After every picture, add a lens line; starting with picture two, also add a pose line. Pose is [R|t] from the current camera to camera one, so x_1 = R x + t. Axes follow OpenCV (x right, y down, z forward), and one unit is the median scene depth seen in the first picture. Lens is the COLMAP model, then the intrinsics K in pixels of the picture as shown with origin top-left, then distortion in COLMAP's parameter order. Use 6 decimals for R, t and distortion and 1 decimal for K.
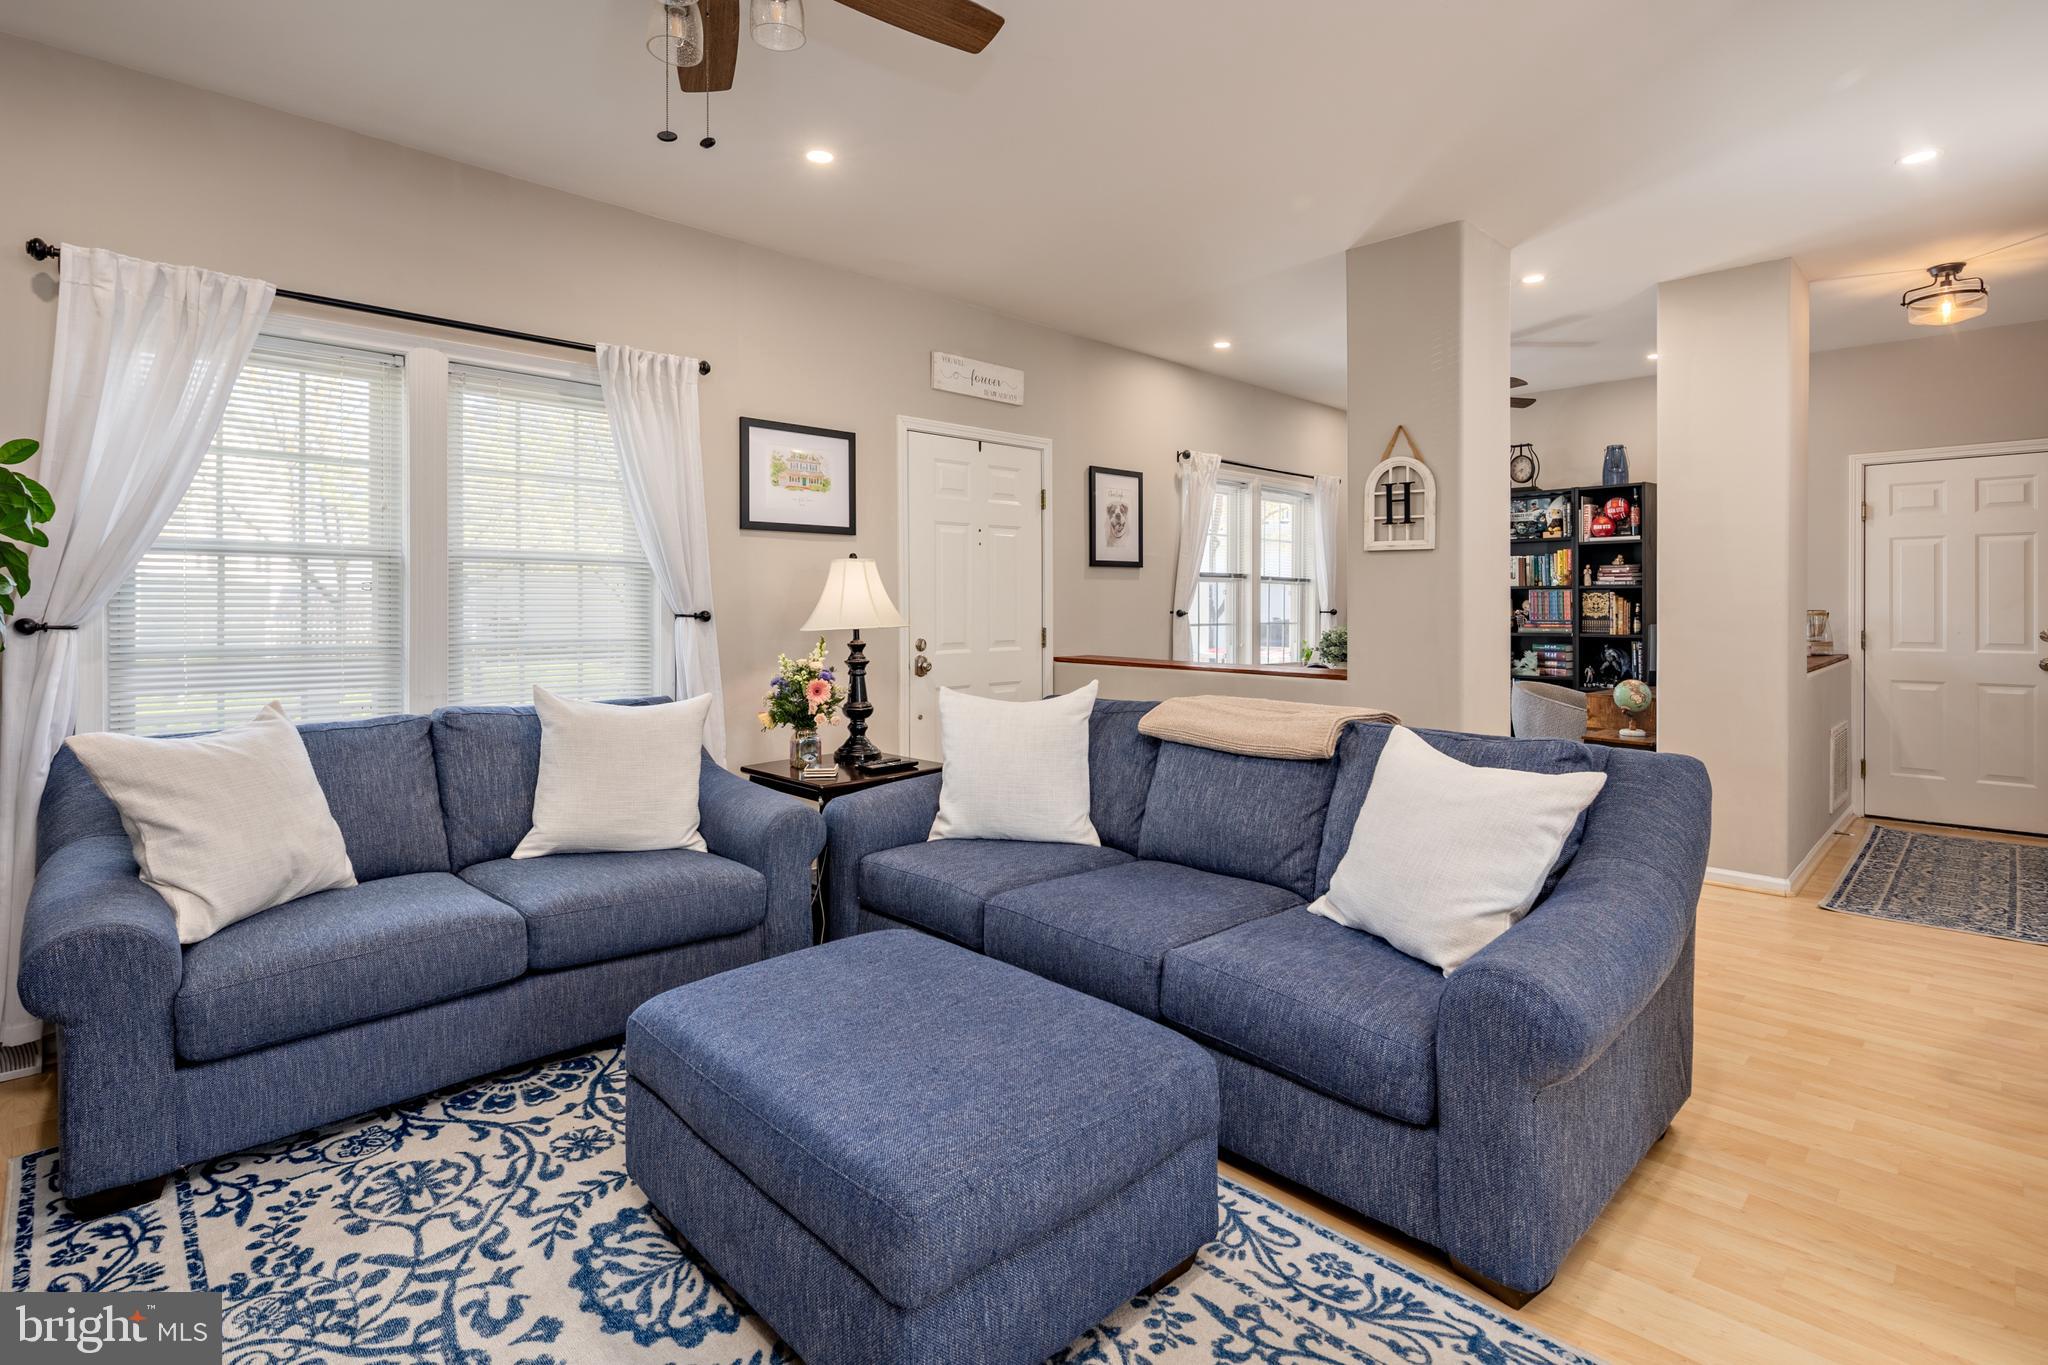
lens RADIAL K [[993.1, 0, 1018.3], [0, 993.1, 609.8], [0, 0, 1]] dist [0.003257, -0.004611]
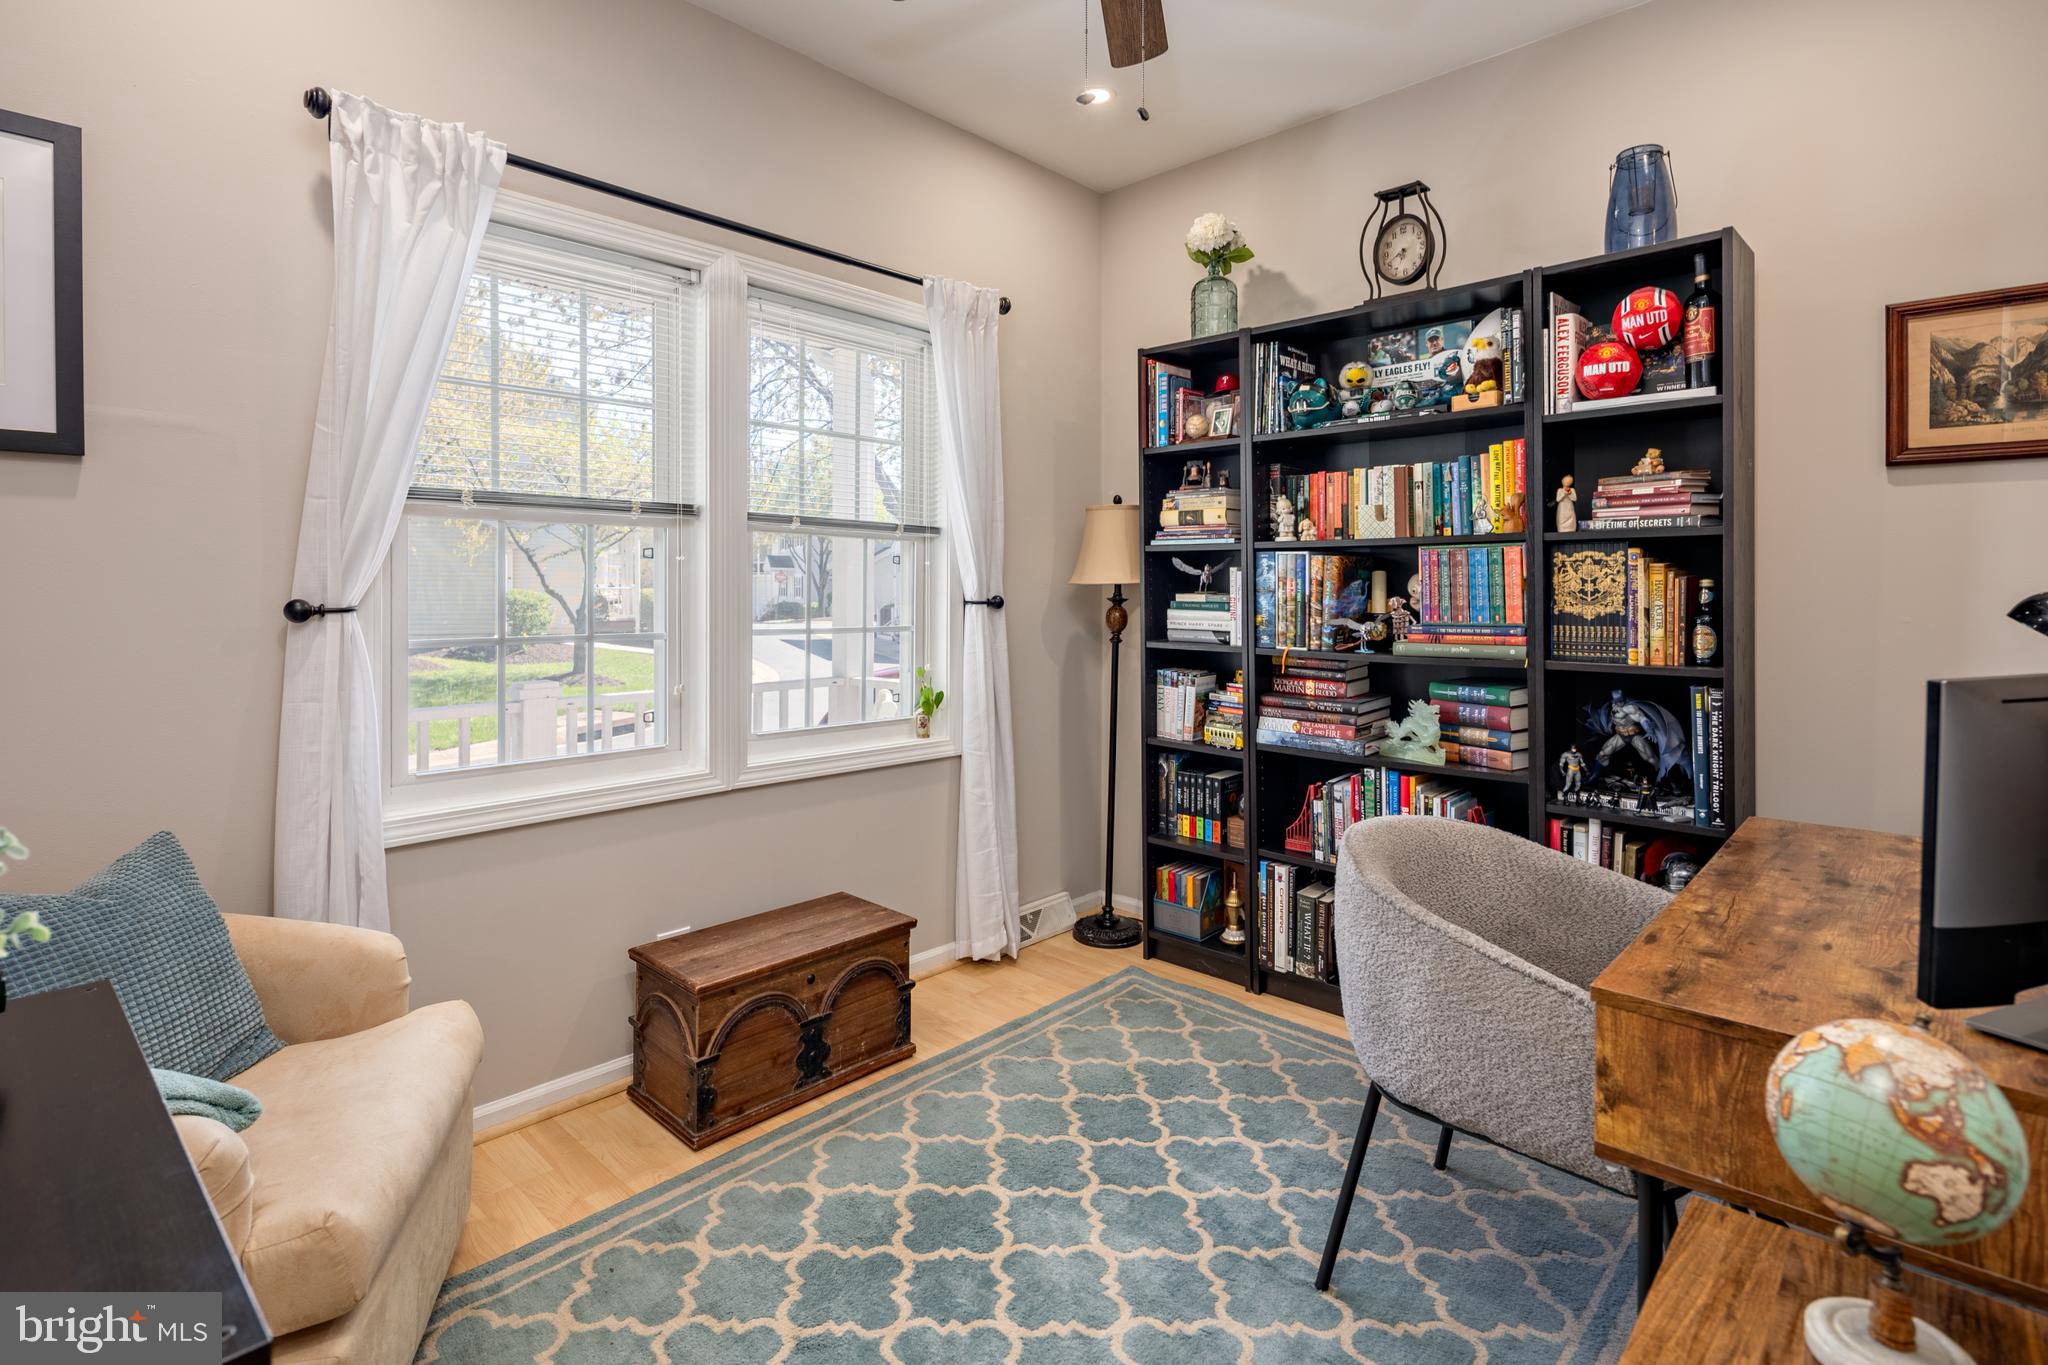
lens RADIAL K [[993.1, 0, 1025.1], [0, 993.1, 592.3], [0, 0, 1]] dist [0.003257, -0.004611]
pose [[0.998819, -0.001994, 0.048545, 0.357496], [0.002147, 0.999993, -0.003103, -0.001203], [-0.048538, 0.003203, 0.998816, 0.647943]]
